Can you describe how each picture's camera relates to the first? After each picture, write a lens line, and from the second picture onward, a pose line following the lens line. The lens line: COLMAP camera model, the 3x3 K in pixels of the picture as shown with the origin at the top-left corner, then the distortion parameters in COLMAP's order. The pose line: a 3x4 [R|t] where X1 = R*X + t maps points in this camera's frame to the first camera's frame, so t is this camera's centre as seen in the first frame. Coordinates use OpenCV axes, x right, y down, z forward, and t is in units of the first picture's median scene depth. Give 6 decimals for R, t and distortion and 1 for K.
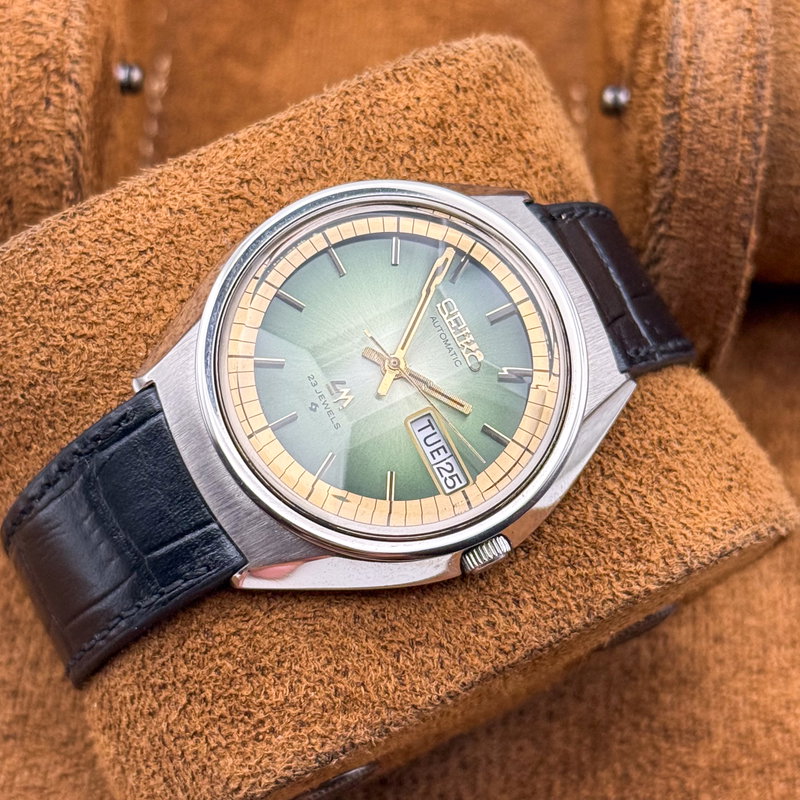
lens RADIAL K [[2113.7, 0, 400.0], [0, 2113.7, 400.0], [0, 0, 1]] dist [-0.009843, 0.769021]
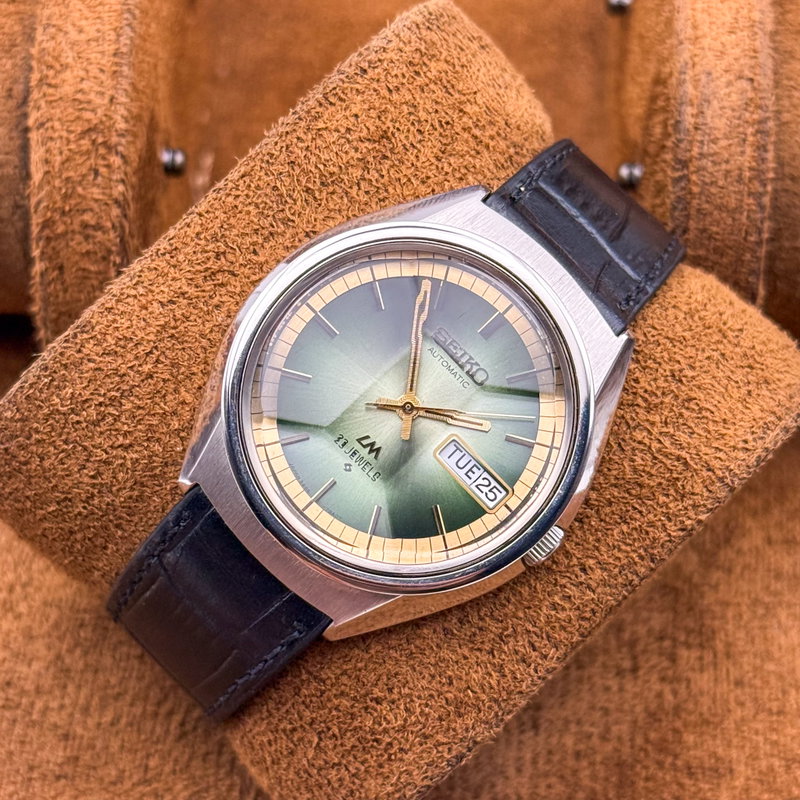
lens RADIAL K [[2113.7, 0, 400.0], [0, 2113.7, 400.0], [0, 0, 1]] dist [-0.009843, 0.769021]
pose [[0.956345, -0.284829, -0.065396, 0.059295], [0.292221, 0.934581, 0.202891, -0.224800], [0.003328, -0.213144, 0.977015, -0.028321]]
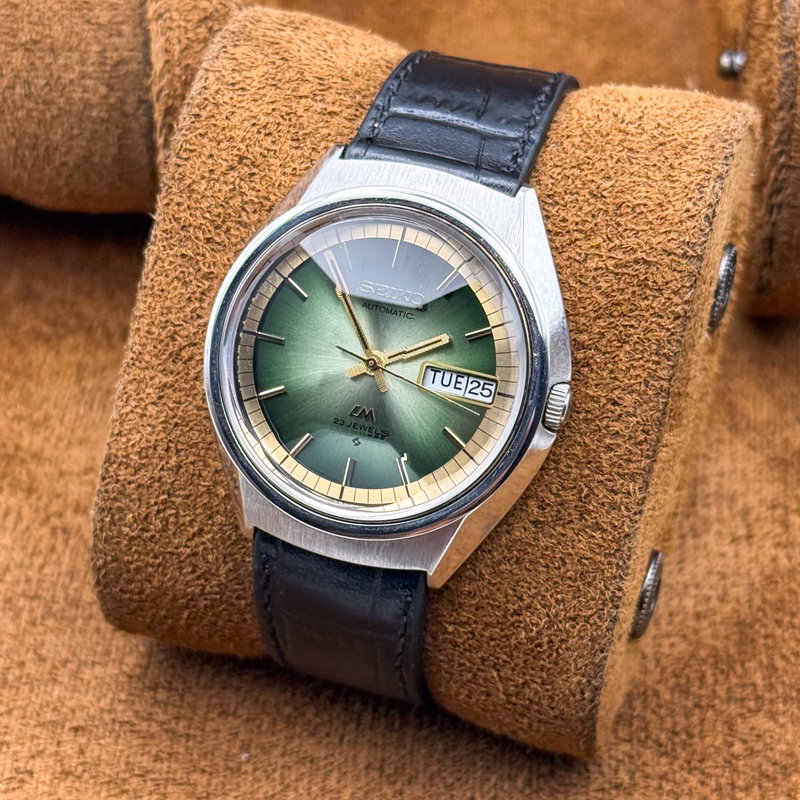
lens RADIAL K [[2113.7, 0, 400.0], [0, 2113.7, 400.0], [0, 0, 1]] dist [-0.009843, 0.769021]
pose [[0.620815, -0.746840, -0.238366, 0.244609], [0.780424, 0.617592, 0.097568, -0.099622], [0.074345, -0.246598, 0.966262, -0.076256]]
